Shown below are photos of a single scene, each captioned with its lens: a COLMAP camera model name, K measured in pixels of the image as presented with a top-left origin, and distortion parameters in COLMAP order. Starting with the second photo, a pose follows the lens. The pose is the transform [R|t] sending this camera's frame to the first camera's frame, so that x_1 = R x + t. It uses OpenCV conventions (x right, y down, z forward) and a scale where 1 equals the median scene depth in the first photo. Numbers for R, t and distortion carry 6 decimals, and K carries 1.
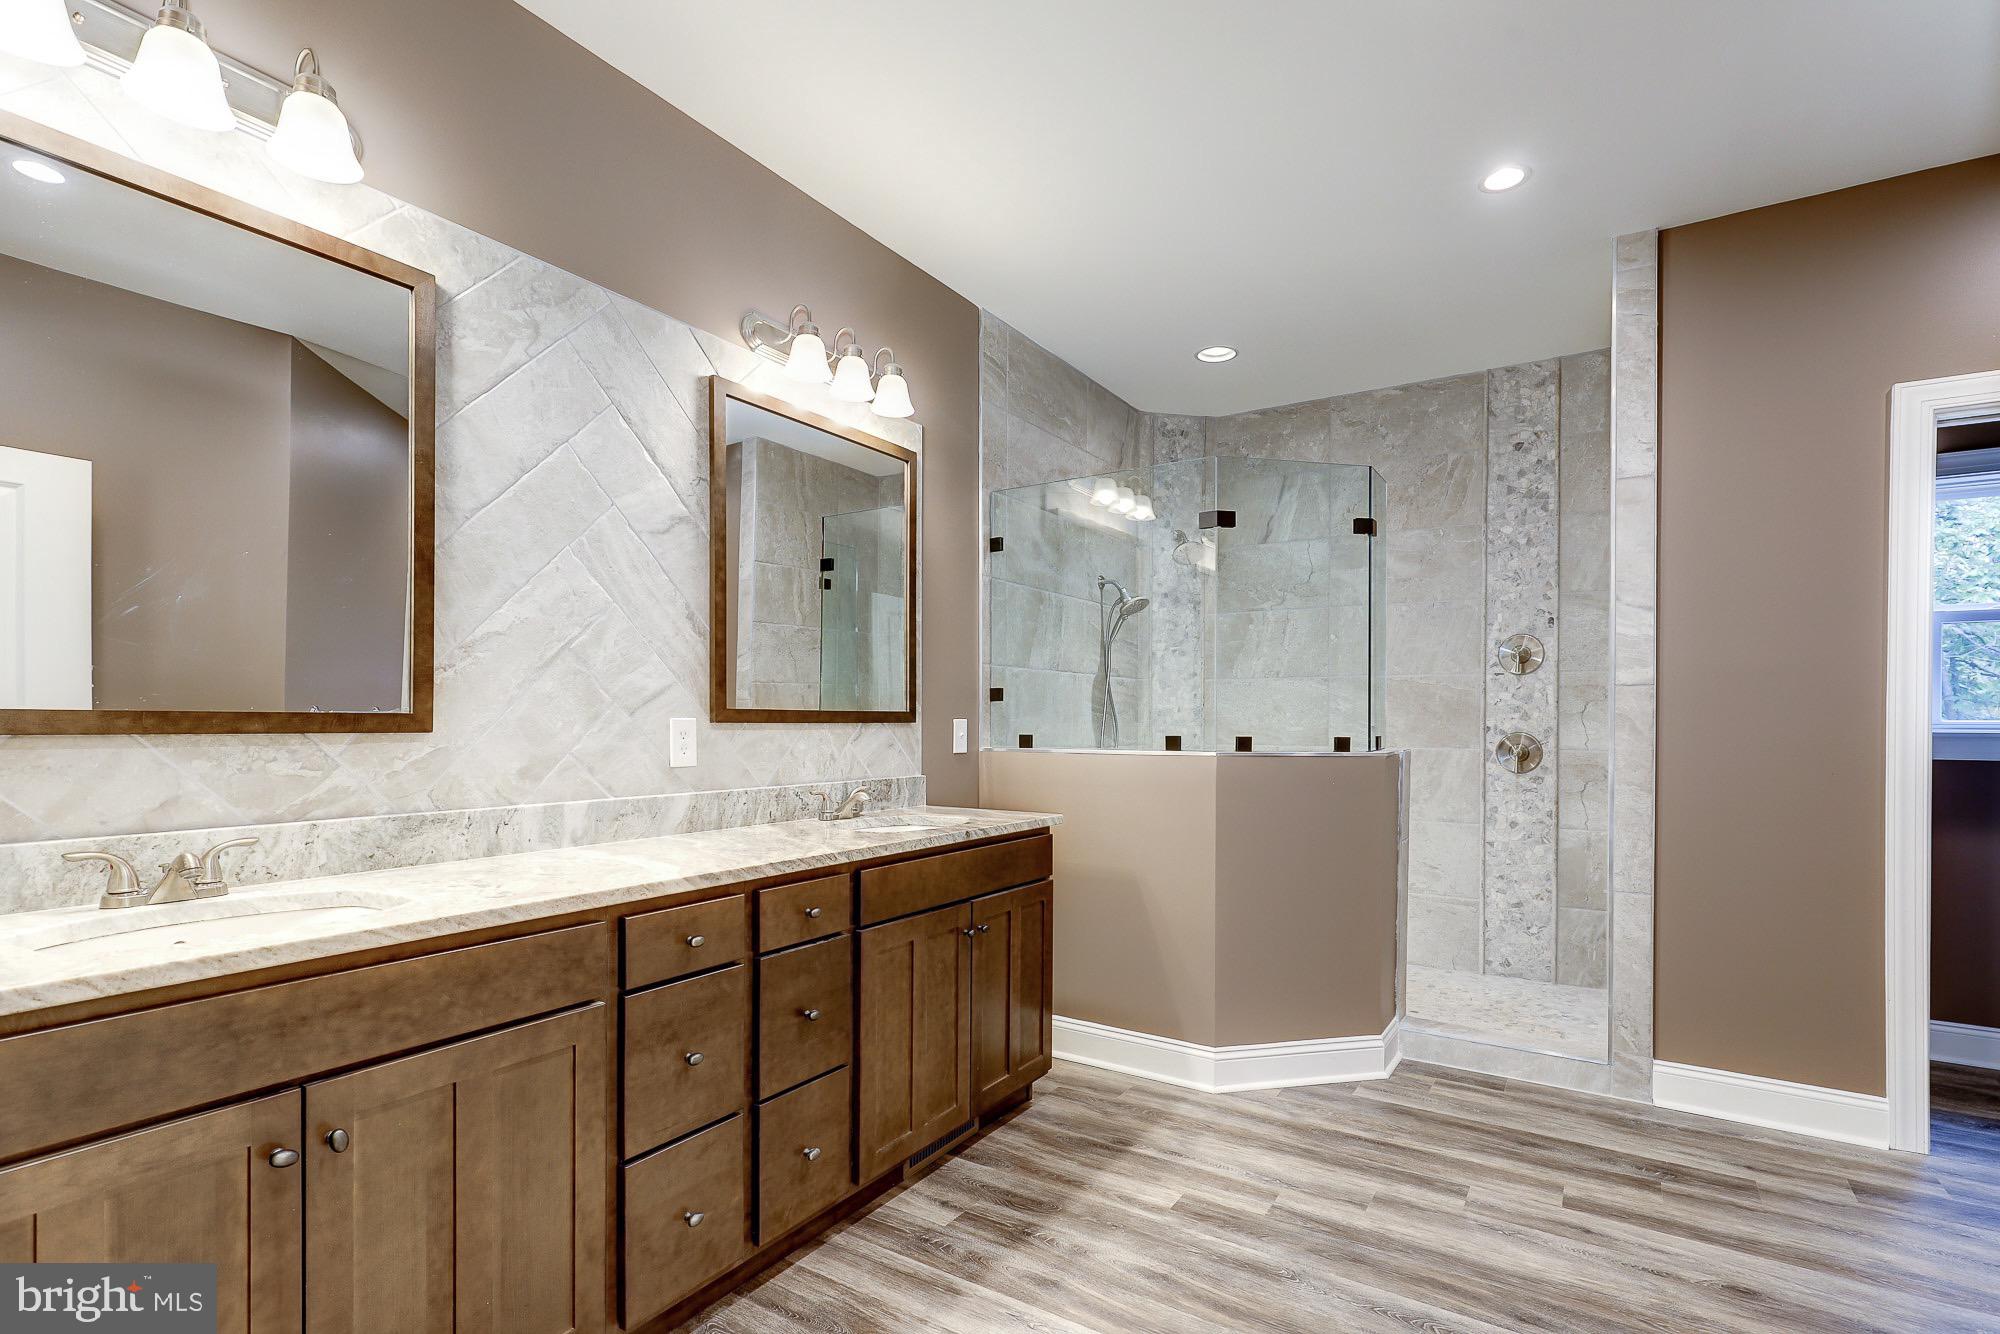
lens RADIAL K [[958.0, 0, 1011.4], [0, 958.0, 732.1], [0, 0, 1]] dist [0.000380, -0.000144]
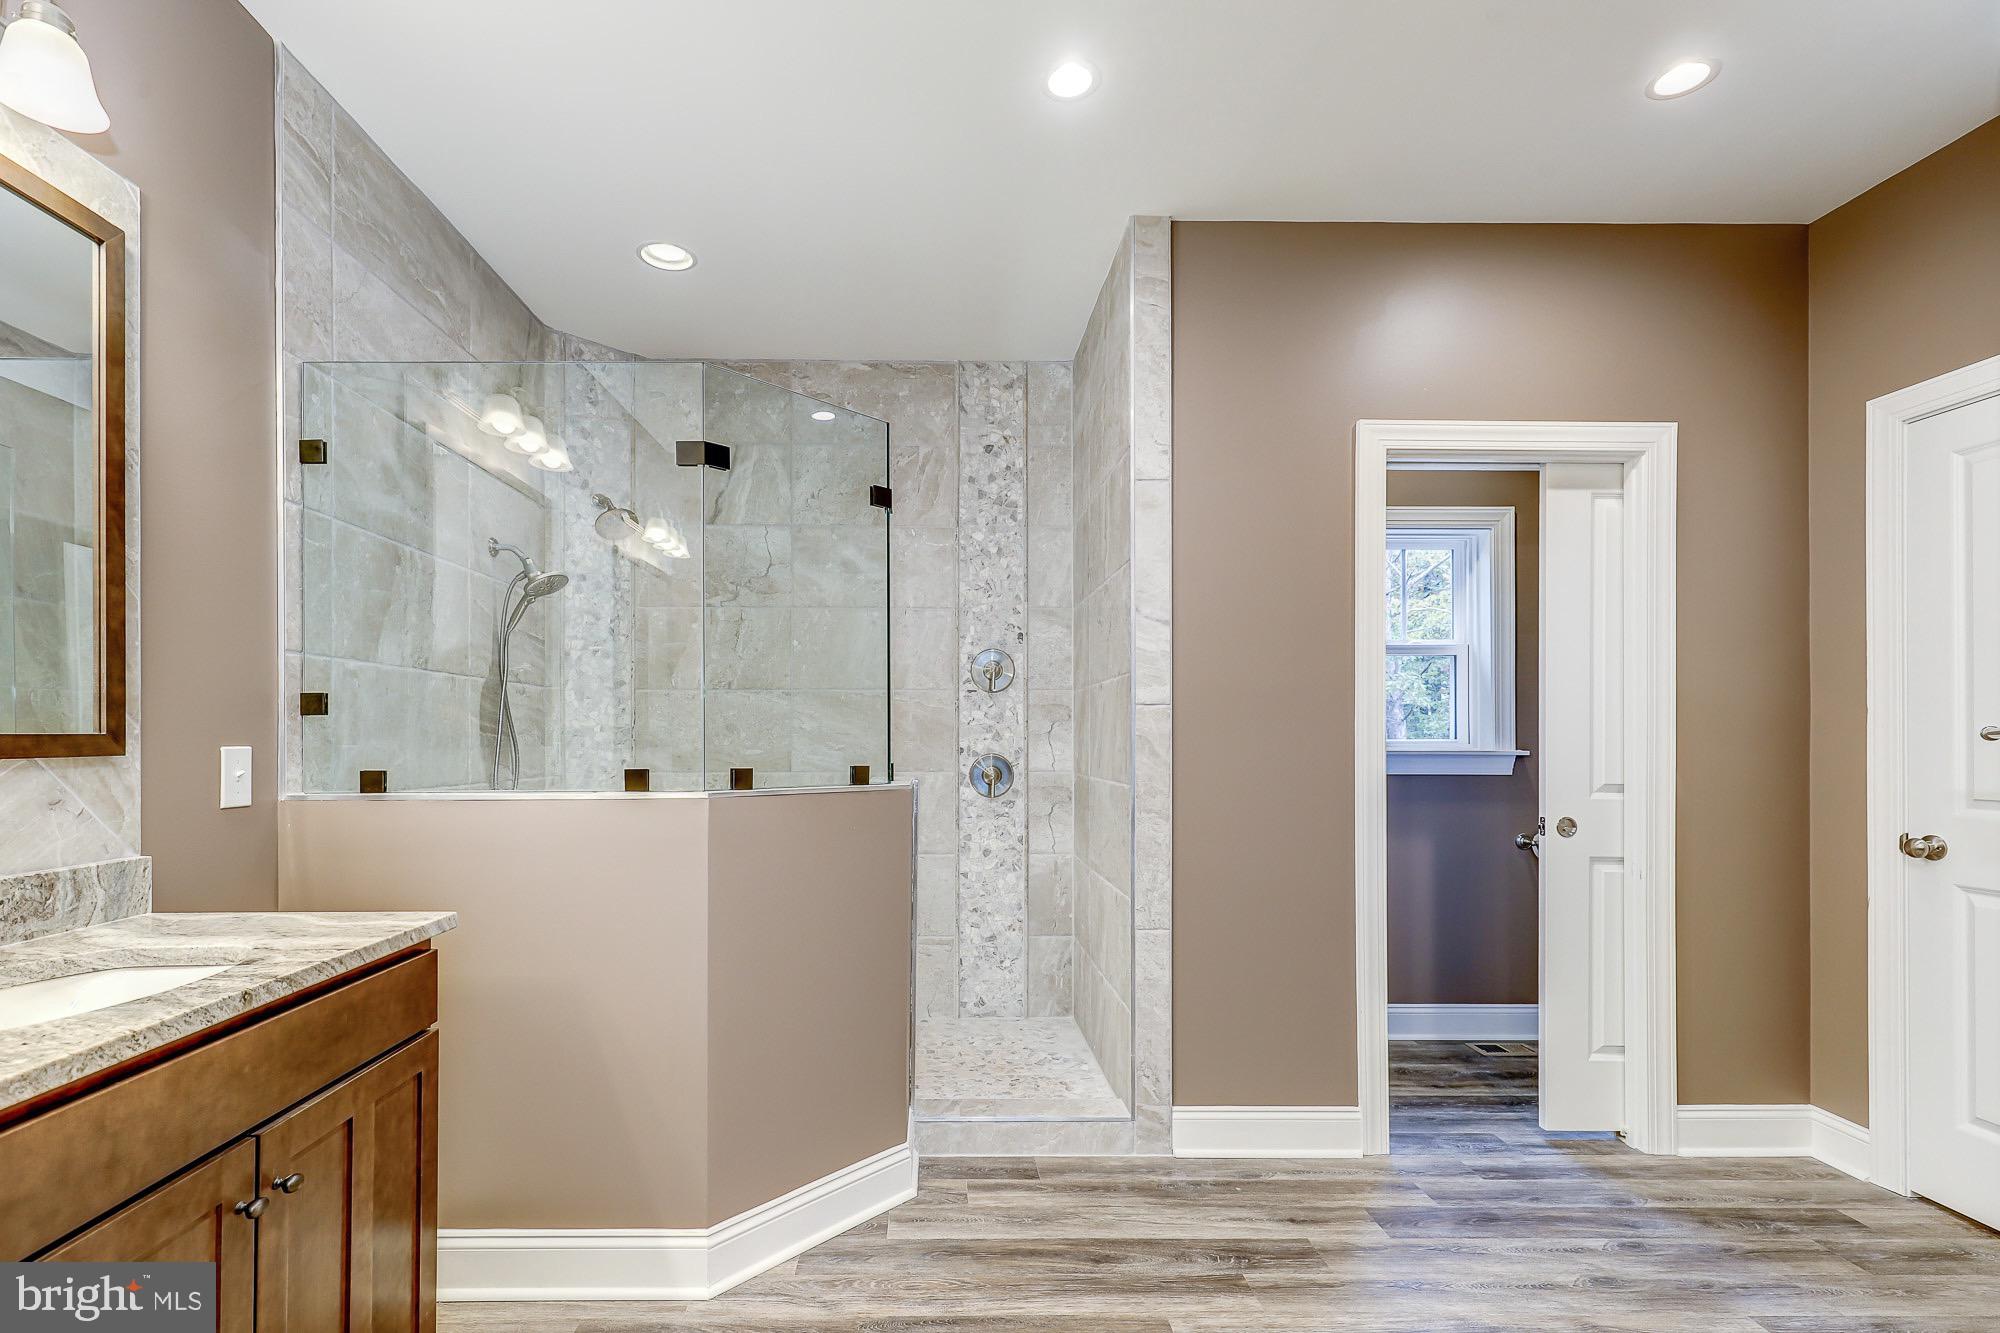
lens RADIAL K [[931.0, 0, 953.0], [0, 931.0, 735.5], [0, 0, 1]] dist [0.003762, 0.000801]
pose [[0.830819, -0.002711, 0.556536, -0.010293], [0.009768, 0.999905, -0.009712, -0.012580], [-0.556457, 0.013505, 0.830767, 0.367245]]
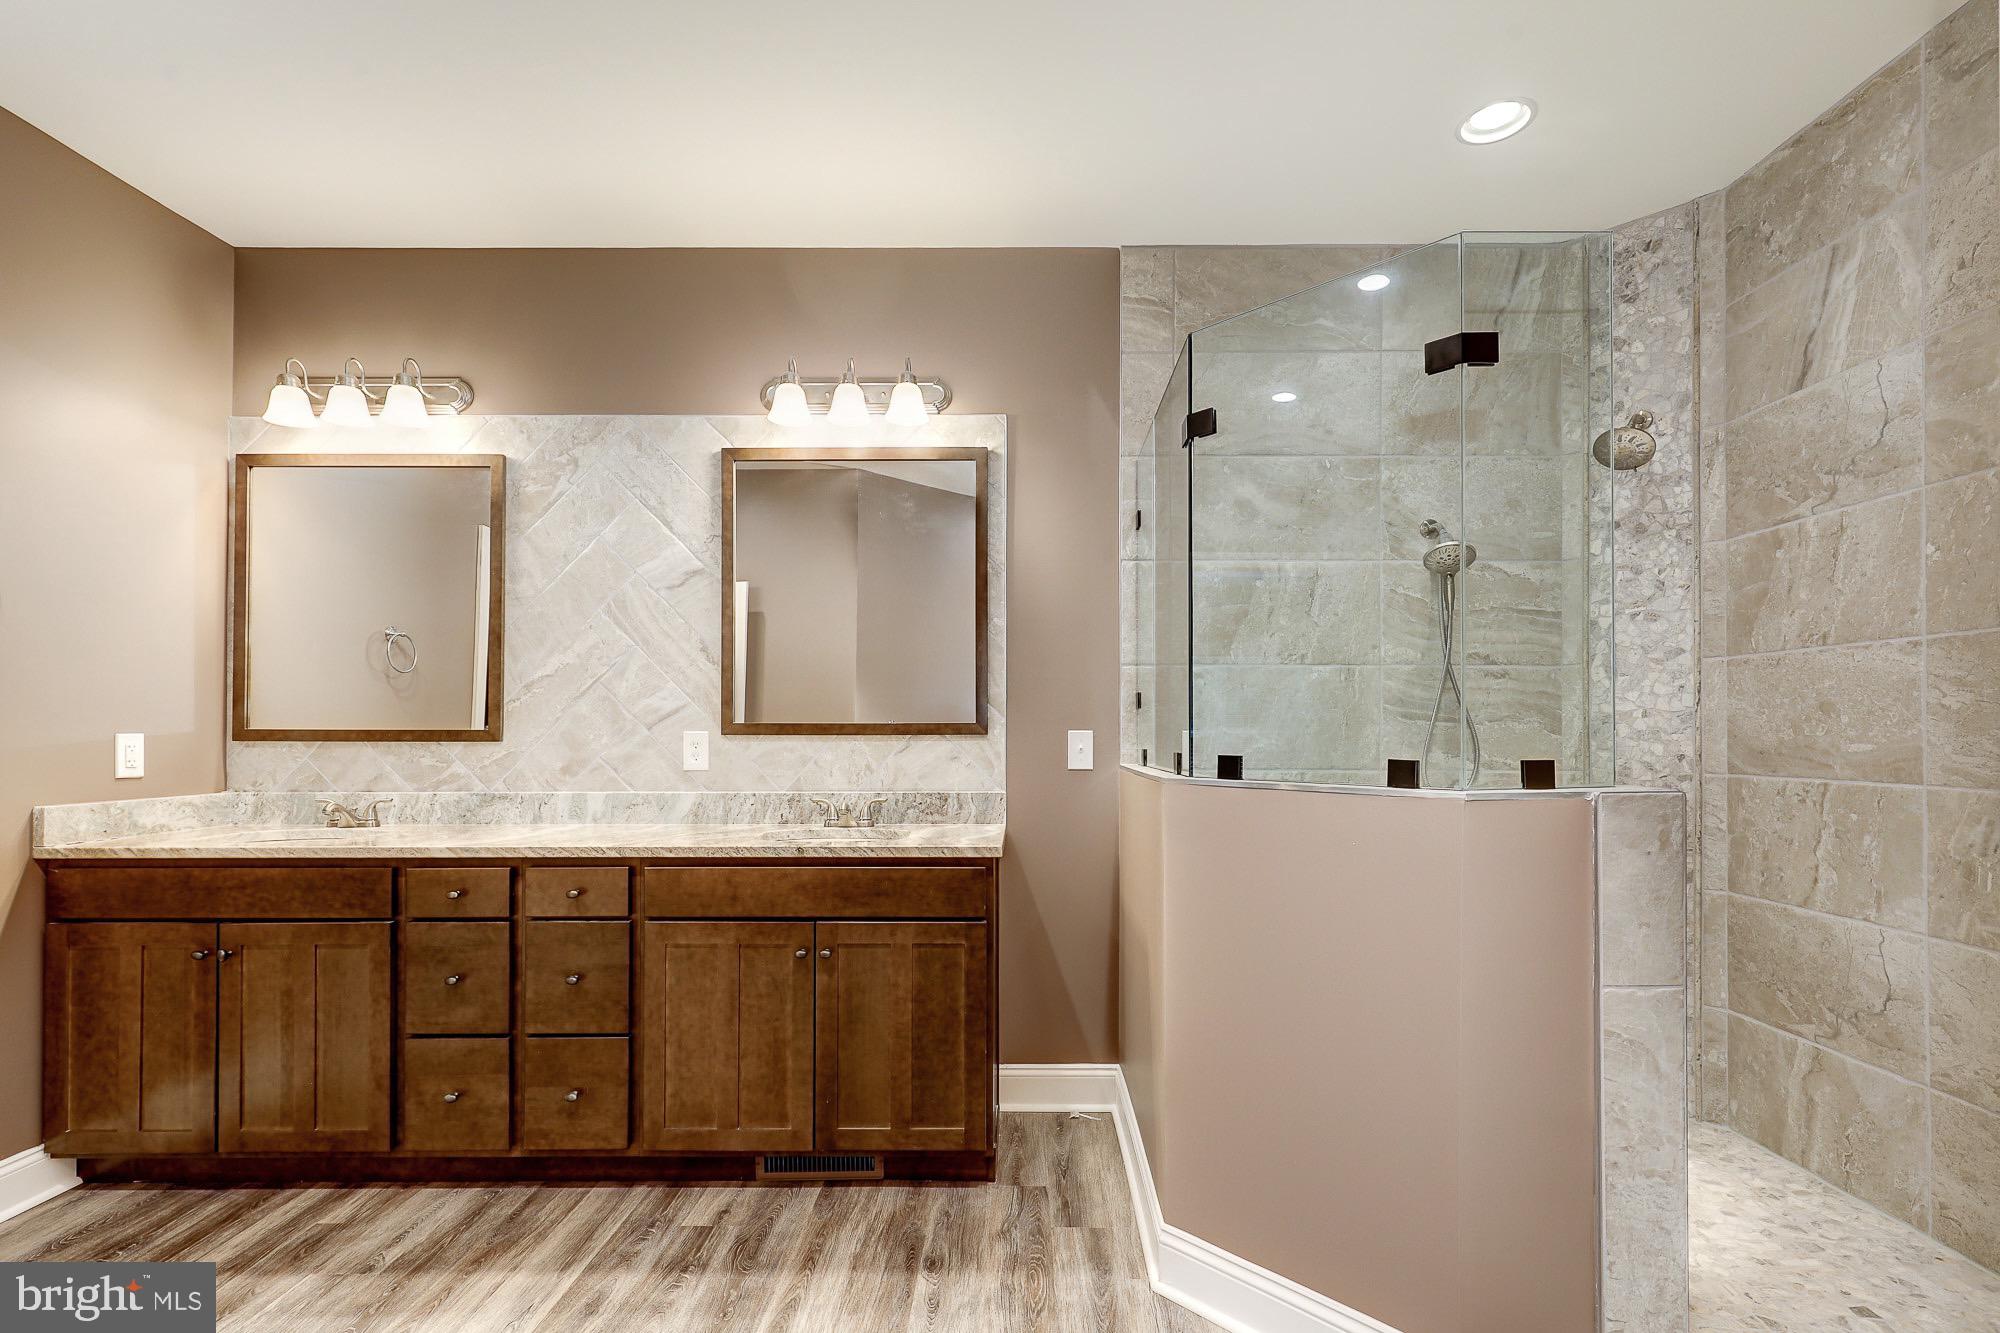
lens RADIAL K [[914.9, 0, 998.1], [0, 914.9, 728.4], [0, 0, 1]] dist [0.005682, 0.000683]
pose [[0.526457, -0.005262, -0.850185, 0.729179], [-0.007515, 0.999913, -0.010842, -0.007310], [0.850168, 0.012097, 0.526372, 0.588297]]
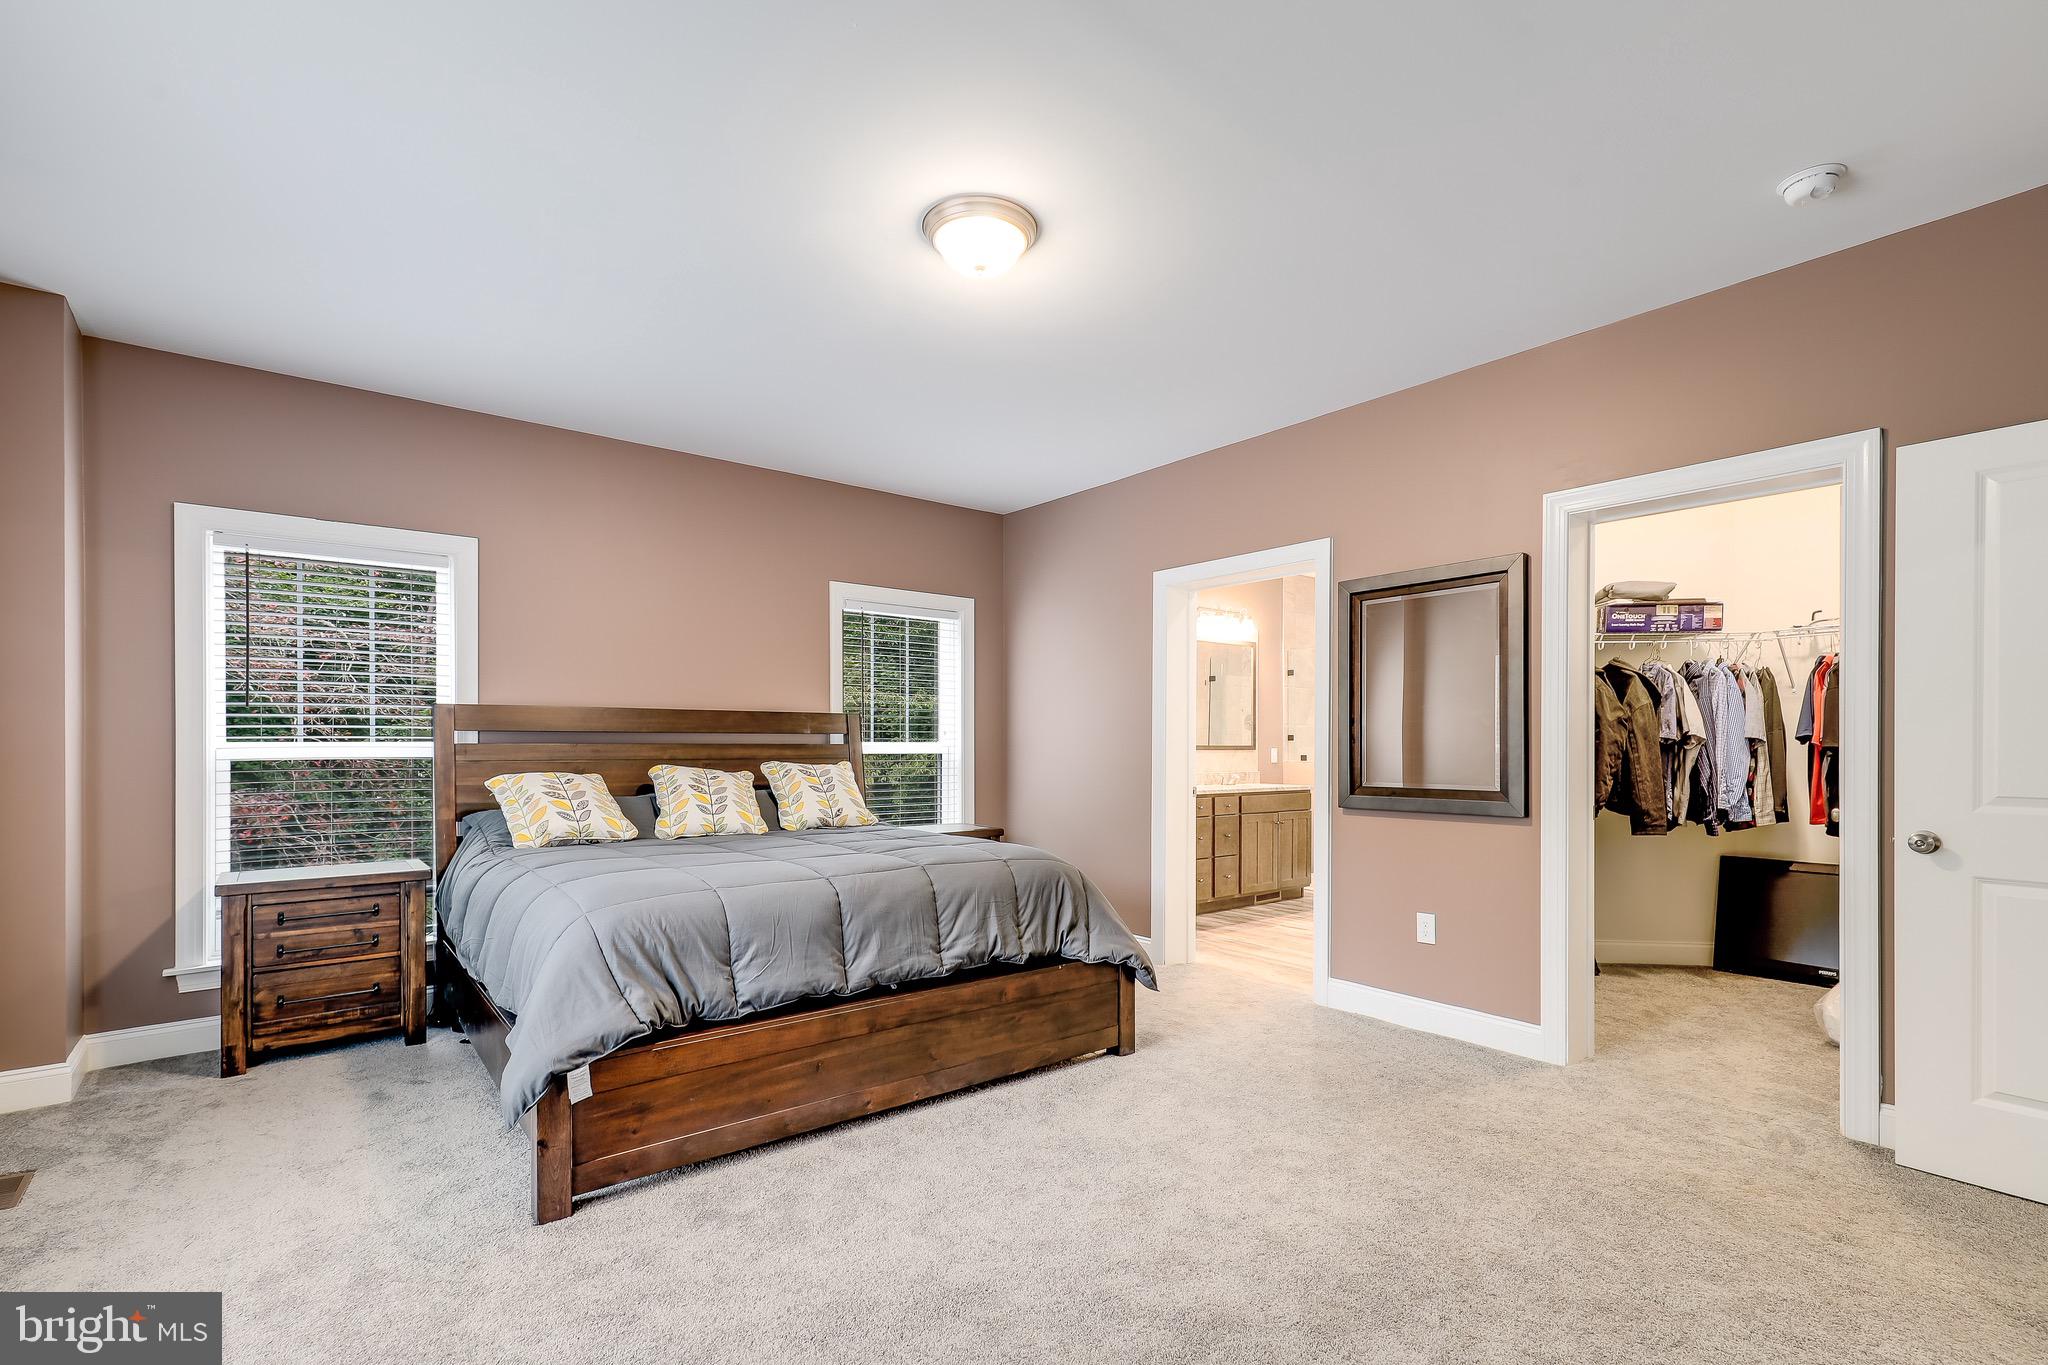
lens RADIAL K [[936.9, 0, 1022.1], [0, 936.9, 745.9], [0, 0, 1]] dist [0.005682, 0.000683]
pose [[0.949079, -0.002525, -0.315029, 0.100502], [-0.001366, 0.999925, -0.012132, 0.011567], [0.315036, 0.011945, 0.949005, -1.657211]]
